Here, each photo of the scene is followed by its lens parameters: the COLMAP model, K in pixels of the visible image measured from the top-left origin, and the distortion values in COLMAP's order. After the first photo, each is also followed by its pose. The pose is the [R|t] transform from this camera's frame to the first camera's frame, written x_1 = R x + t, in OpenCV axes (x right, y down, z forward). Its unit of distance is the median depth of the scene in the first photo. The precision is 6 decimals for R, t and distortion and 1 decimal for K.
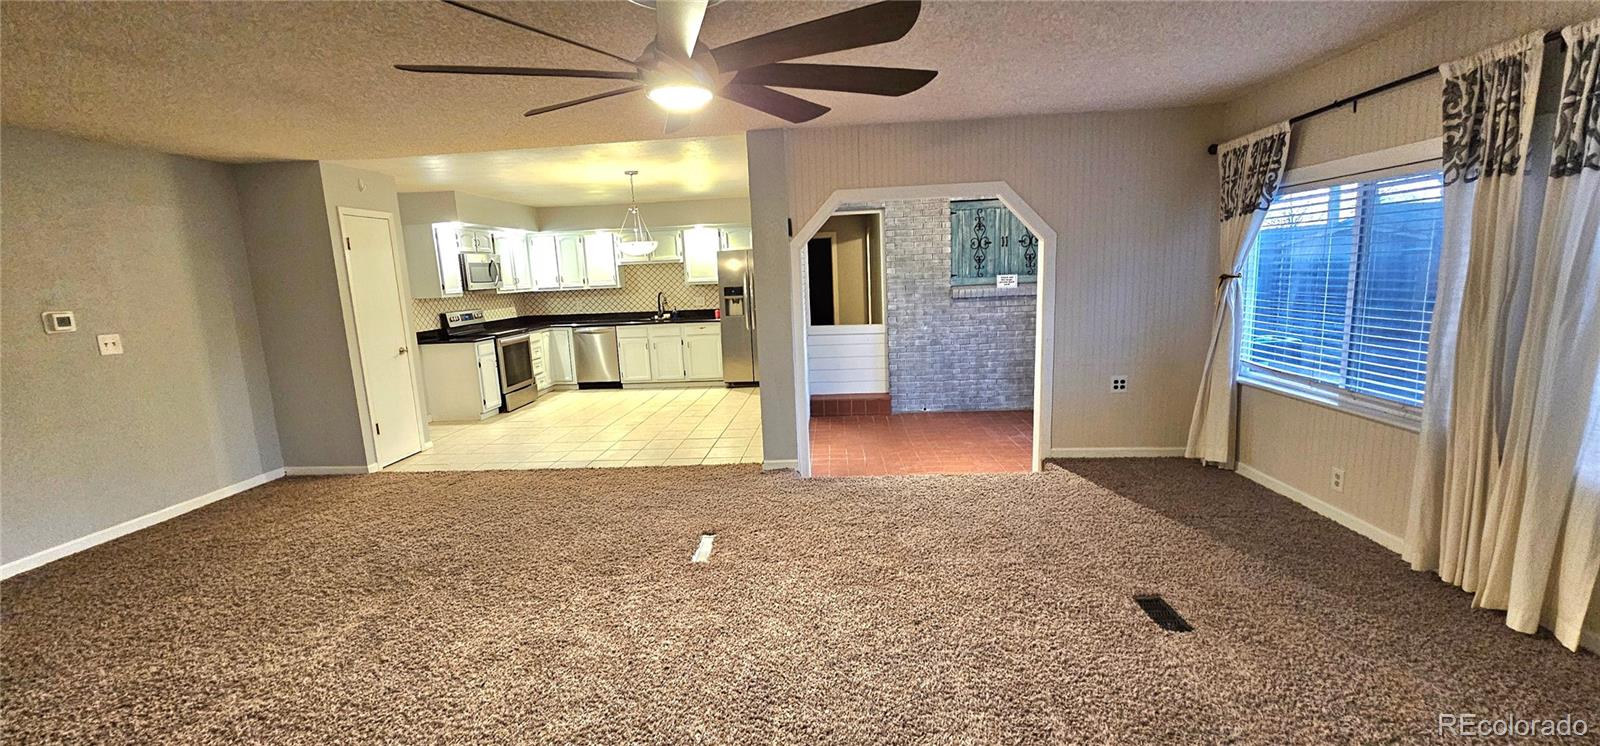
lens RADIAL K [[650.6, 0, 798.9], [0, 650.6, 382.1], [0, 0, 1]] dist [-0.001408, -0.000089]
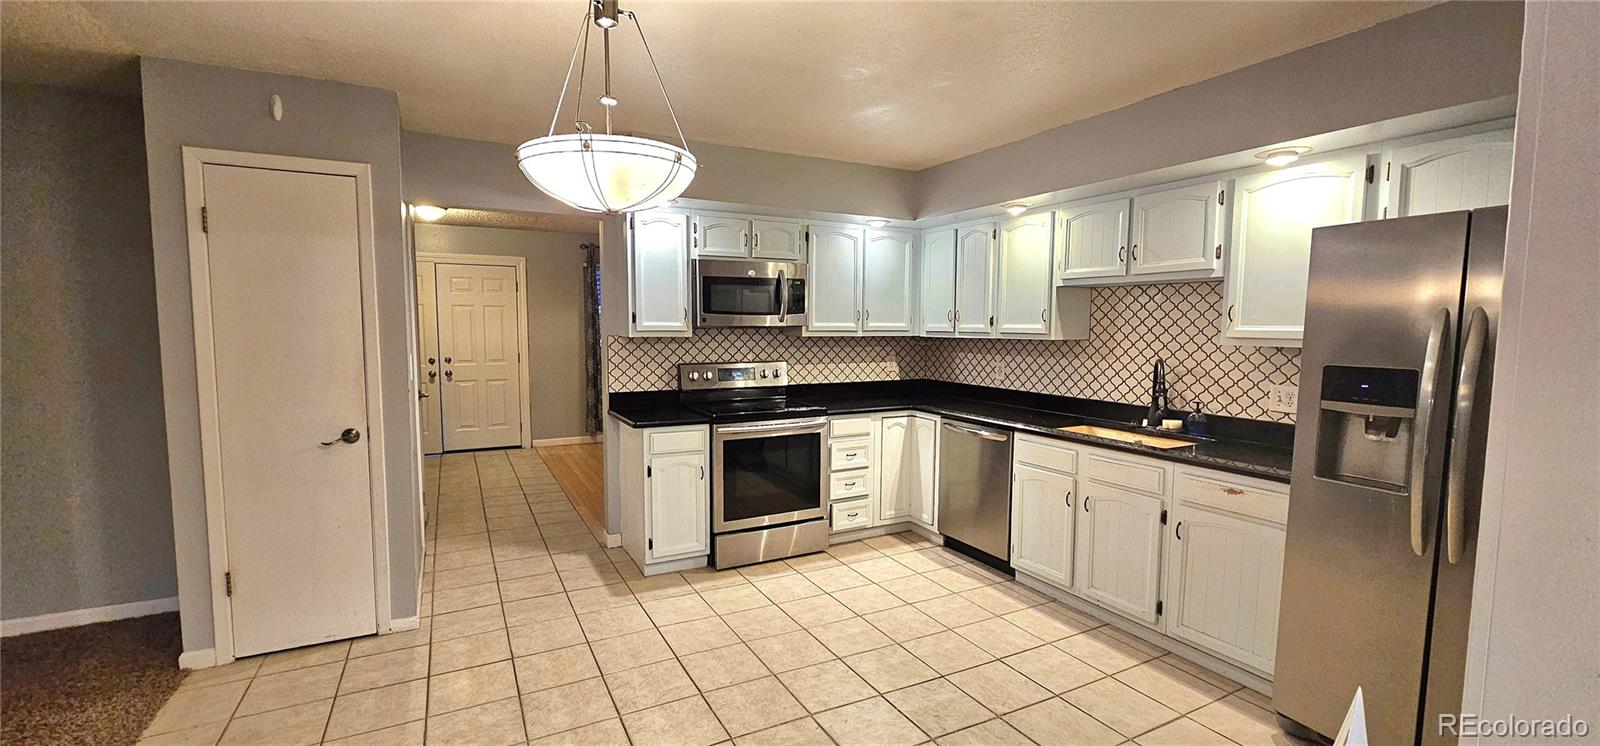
lens RADIAL K [[658.1, 0, 798.8], [0, 658.1, 378.0], [0, 0, 1]] dist [-0.001184, -0.000118]
pose [[0.519791, 0.114554, -0.846578, -0.001789], [-0.171414, 0.984801, 0.028011, -0.111907], [0.836920, 0.130556, 0.531527, 0.685154]]
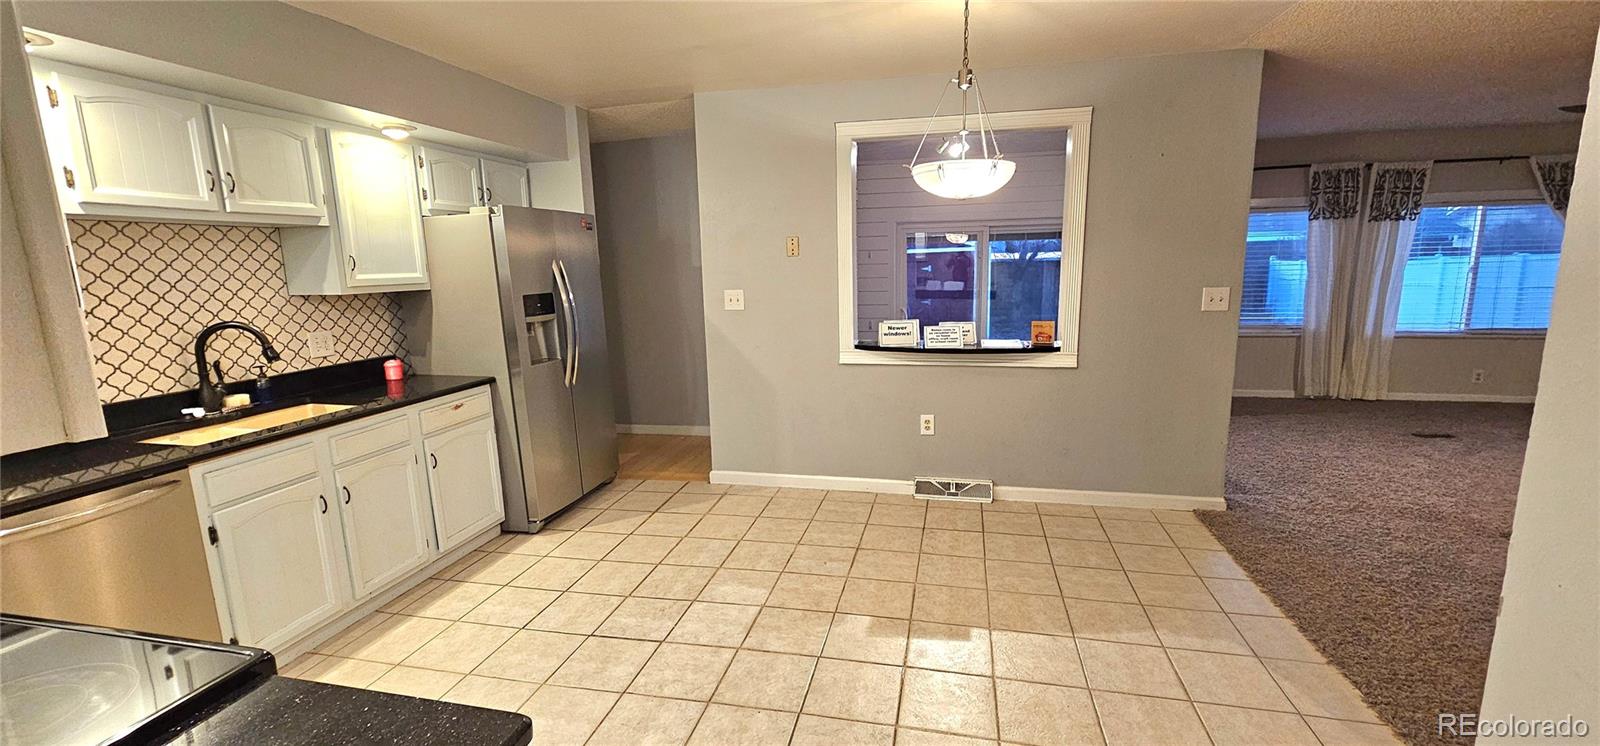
lens RADIAL K [[658.1, 0, 798.8], [0, 658.1, 378.0], [0, 0, 1]] dist [-0.001184, -0.000118]
pose [[0.172095, -0.137860, 0.975386, -0.496495], [0.179890, 0.977907, 0.106477, -0.107373], [-0.968516, 0.157138, 0.193092, 0.757611]]
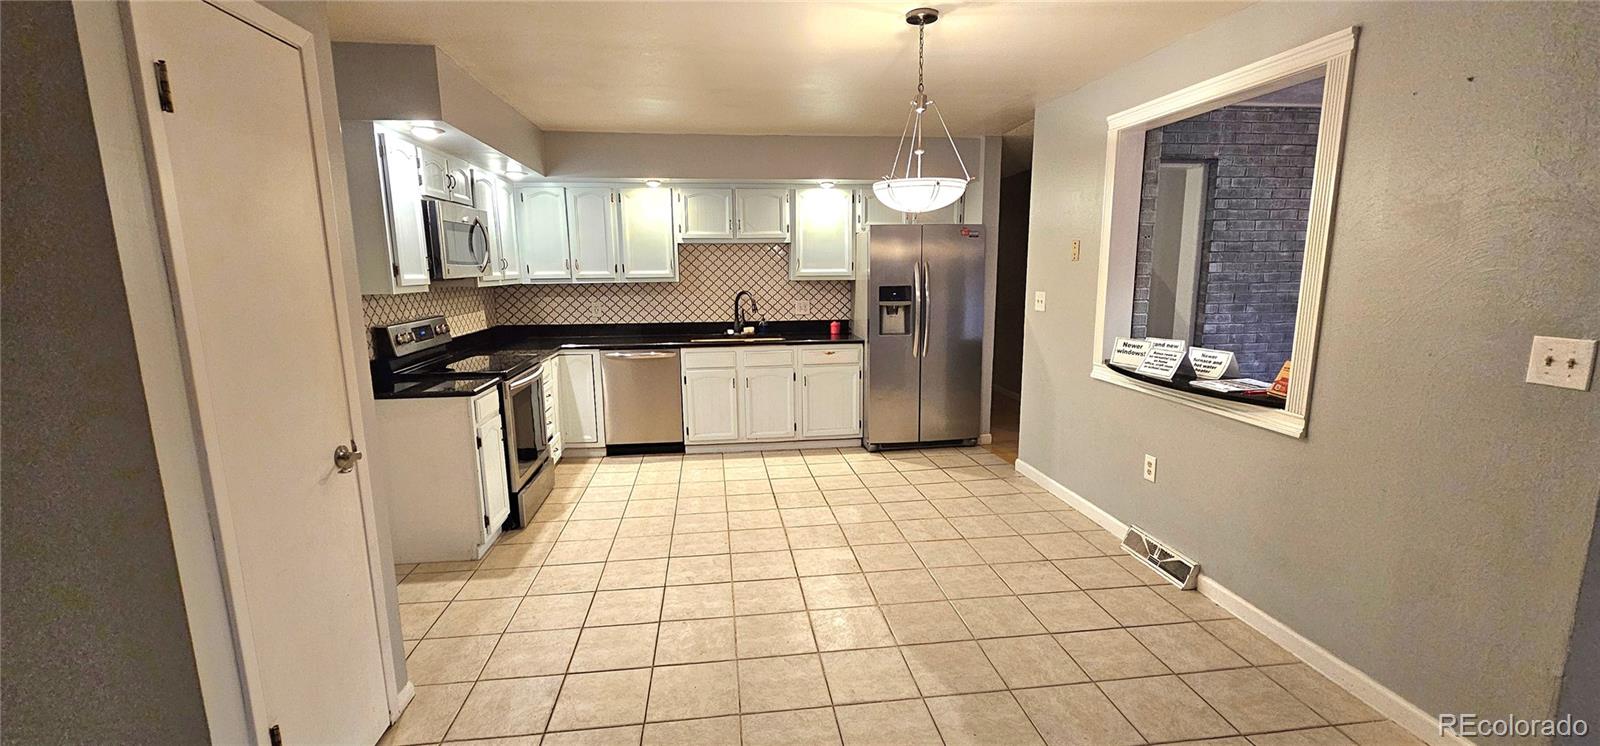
lens RADIAL K [[658.1, 0, 798.8], [0, 658.1, 378.0], [0, 0, 1]] dist [-0.001184, -0.000118]
pose [[0.982219, 0.001398, 0.187734, -0.299864], [-0.000202, 0.999980, -0.006390, -0.057959], [-0.187739, 0.006238, 0.982199, 0.423016]]
